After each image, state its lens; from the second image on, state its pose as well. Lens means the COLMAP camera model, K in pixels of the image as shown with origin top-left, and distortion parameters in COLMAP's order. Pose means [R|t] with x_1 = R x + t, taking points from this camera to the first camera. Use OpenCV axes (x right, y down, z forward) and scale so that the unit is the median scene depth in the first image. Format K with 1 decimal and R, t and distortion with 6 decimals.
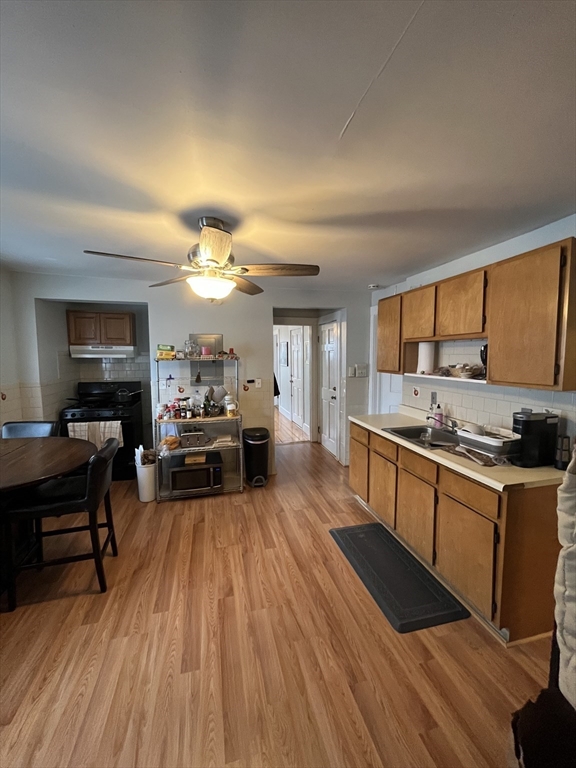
lens RADIAL K [[310.4, 0, 286.5], [0, 310.4, 382.8], [0, 0, 1]] dist [-0.006120, -0.000426]
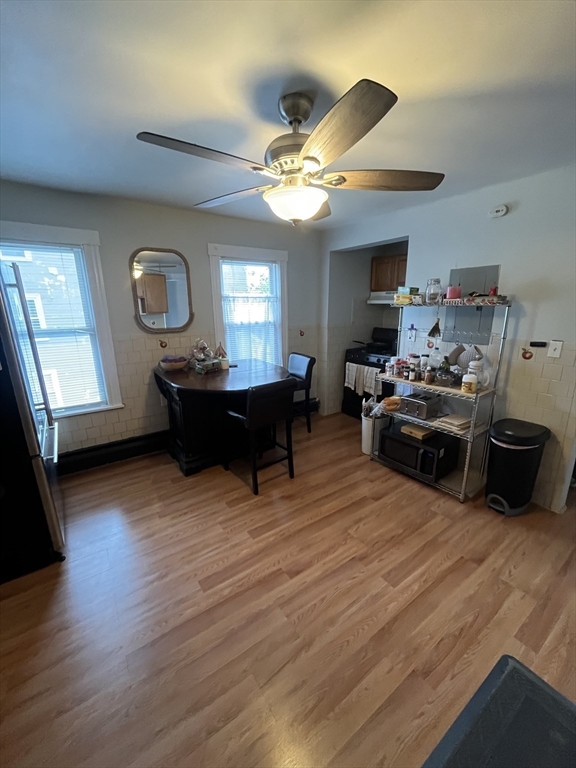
lens RADIAL K [[310.4, 0, 287.6], [0, 310.4, 382.6], [0, 0, 1]] dist [-0.006120, -0.000426]
pose [[0.353397, 0.225366, -0.907921, 0.368744], [-0.075263, 0.974251, 0.212535, -0.031766], [0.932441, -0.006776, 0.361259, 0.498557]]
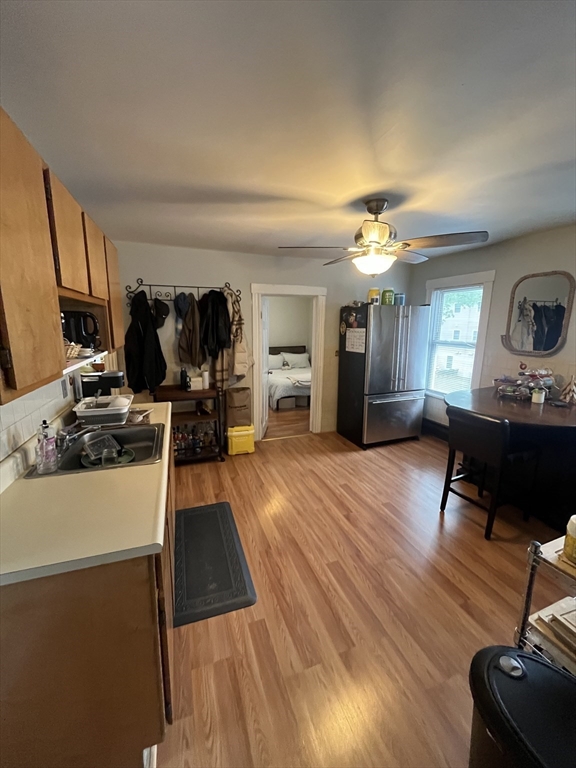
lens RADIAL K [[310.4, 0, 286.1], [0, 310.4, 381.0], [0, 0, 1]] dist [-0.006120, -0.000426]
pose [[-0.995062, 0.011537, -0.098581, 0.135492], [-0.016115, 0.961265, 0.275154, -0.143710], [0.097937, 0.275384, -0.956333, 1.510896]]
